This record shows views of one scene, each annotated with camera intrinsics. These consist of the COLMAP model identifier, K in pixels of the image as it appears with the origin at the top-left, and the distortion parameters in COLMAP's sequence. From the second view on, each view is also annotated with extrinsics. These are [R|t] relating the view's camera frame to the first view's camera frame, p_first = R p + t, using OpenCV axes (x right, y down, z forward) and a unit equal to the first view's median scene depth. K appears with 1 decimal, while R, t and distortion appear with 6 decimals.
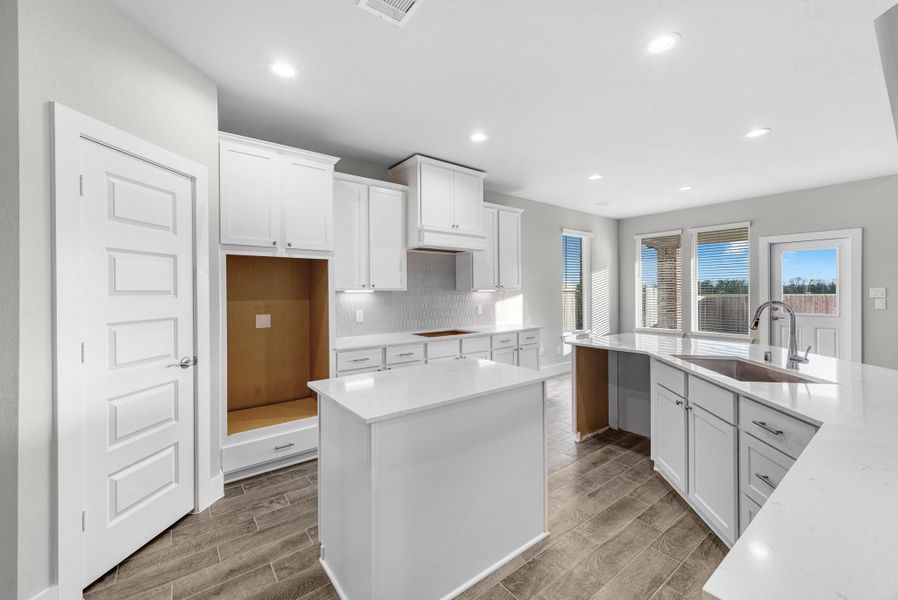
lens RADIAL K [[361.3, 0, 445.9], [0, 361.3, 292.6], [0, 0, 1]] dist [0.004009, -0.000101]
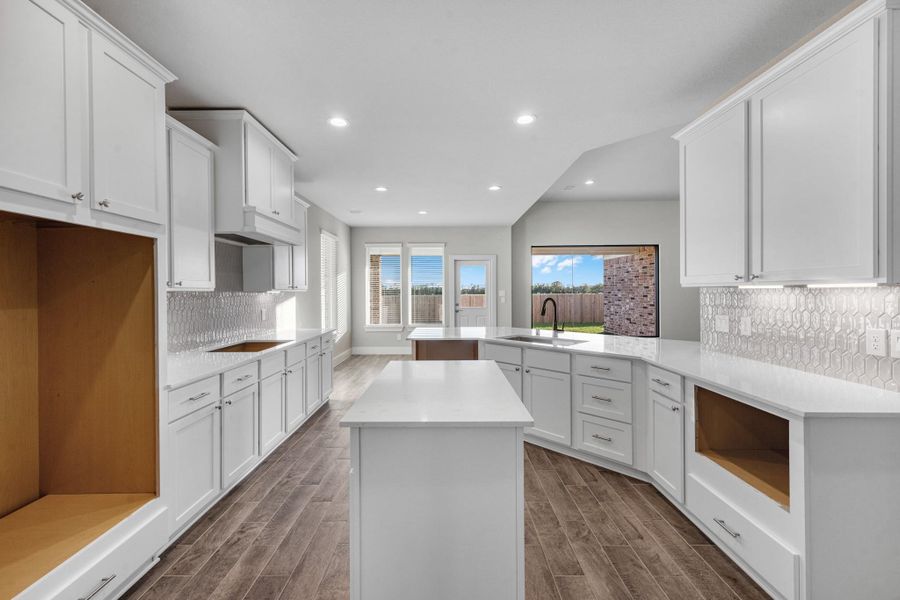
lens RADIAL K [[362.1, 0, 446.2], [0, 362.1, 291.8], [0, 0, 1]] dist [0.004009, -0.000101]
pose [[0.615257, 0.002474, 0.788323, -0.409983], [0.004286, 0.999970, -0.006483, 0.001981], [-0.788315, 0.007367, 0.615227, 0.207112]]
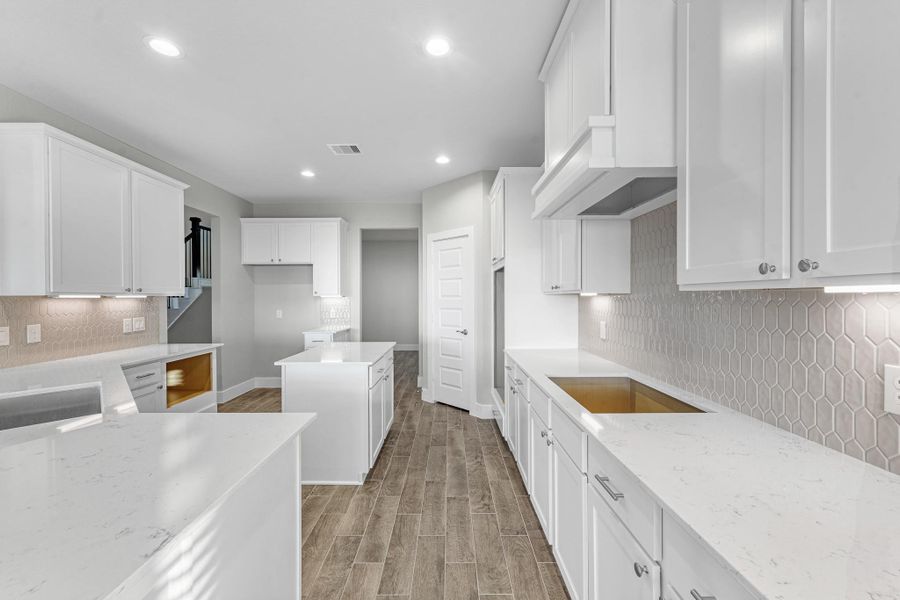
lens RADIAL K [[362.1, 0, 447.4], [0, 362.1, 297.9], [0, 0, 1]] dist [0.004009, -0.000101]
pose [[-0.615548, 0.012910, -0.787994, 0.513776], [0.008297, 0.999917, 0.009902, -0.005806], [0.788056, -0.000443, -0.615604, 1.247010]]
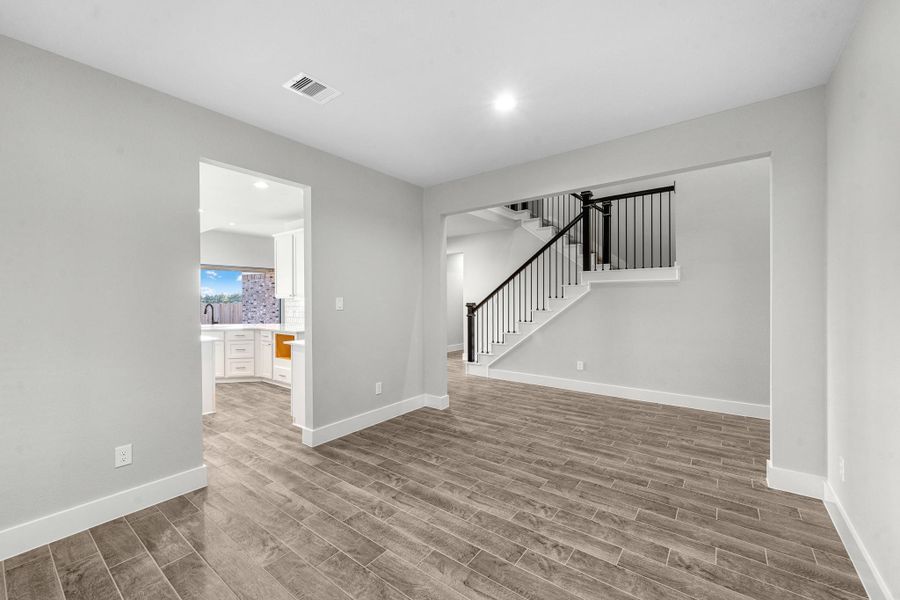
lens RADIAL K [[362.1, 0, 449.6], [0, 362.1, 298.8], [0, 0, 1]] dist [0.004009, -0.000101]
pose [[-0.262782, 0.008947, 0.964814, -1.416261], [0.010531, 0.999924, -0.006404, 0.011686], [-0.964798, 0.008478, -0.262857, -0.058631]]
